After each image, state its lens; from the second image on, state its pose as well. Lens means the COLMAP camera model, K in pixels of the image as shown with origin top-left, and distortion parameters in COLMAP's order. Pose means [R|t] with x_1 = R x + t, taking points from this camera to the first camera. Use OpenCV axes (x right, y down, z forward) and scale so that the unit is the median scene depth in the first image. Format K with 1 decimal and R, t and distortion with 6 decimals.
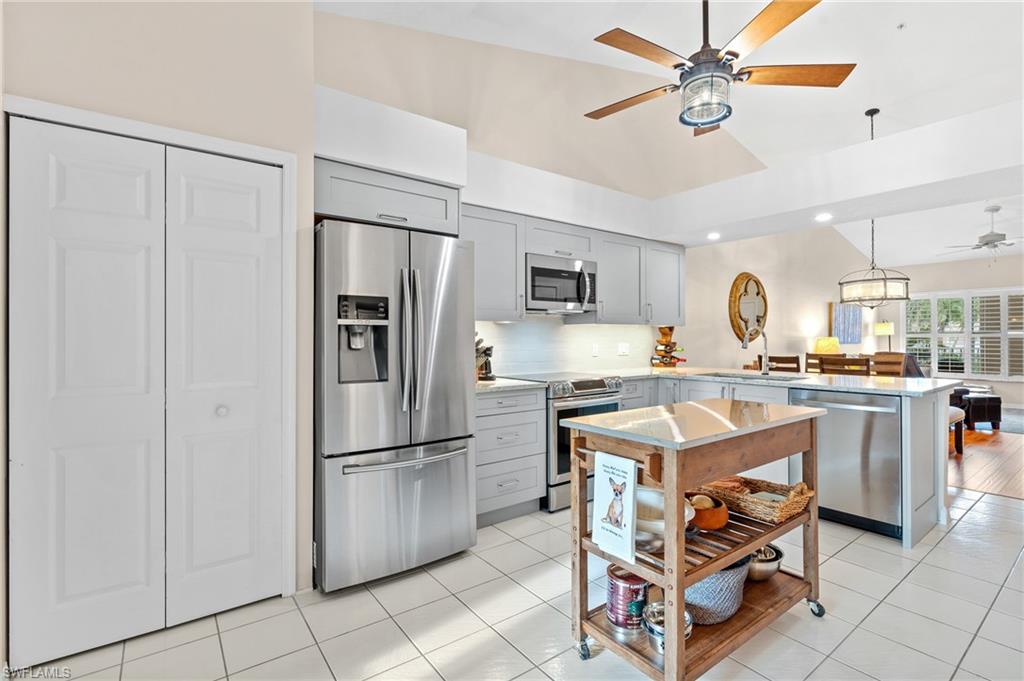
lens RADIAL K [[472.6, 0, 508.0], [0, 472.6, 340.9], [0, 0, 1]] dist [0.004869, 0.000700]
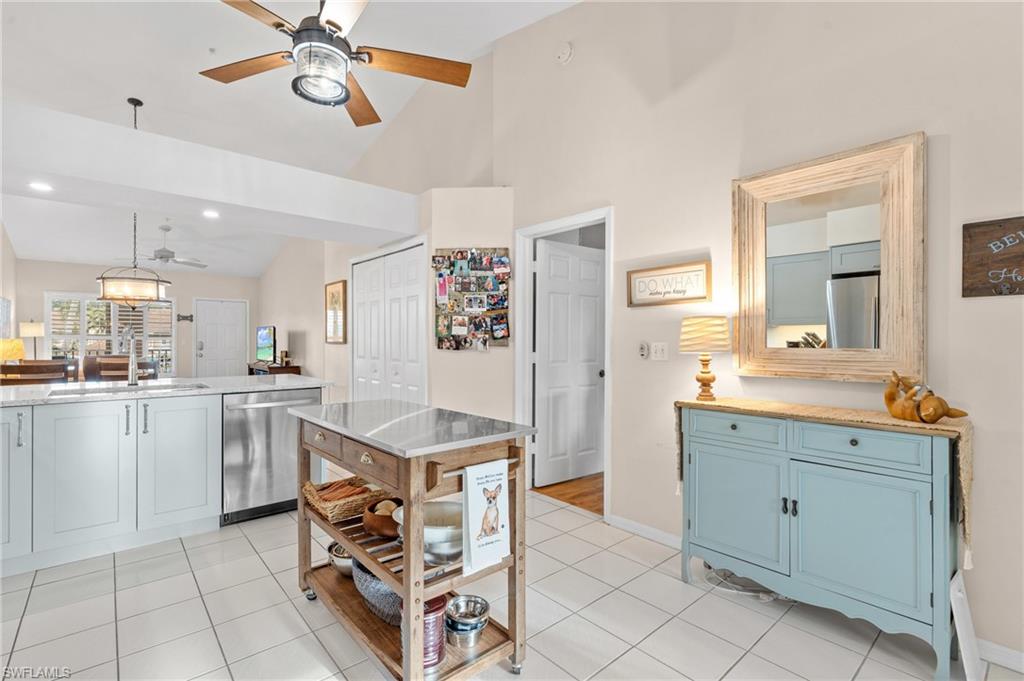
lens RADIAL K [[472.6, 0, 513.4], [0, 472.6, 342.5], [0, 0, 1]] dist [0.004869, 0.000700]
pose [[-0.051056, 0.000563, 0.998696, -0.323154], [0.001943, 0.999998, -0.000464, 0.000523], [-0.998694, 0.001917, -0.051057, 0.441011]]
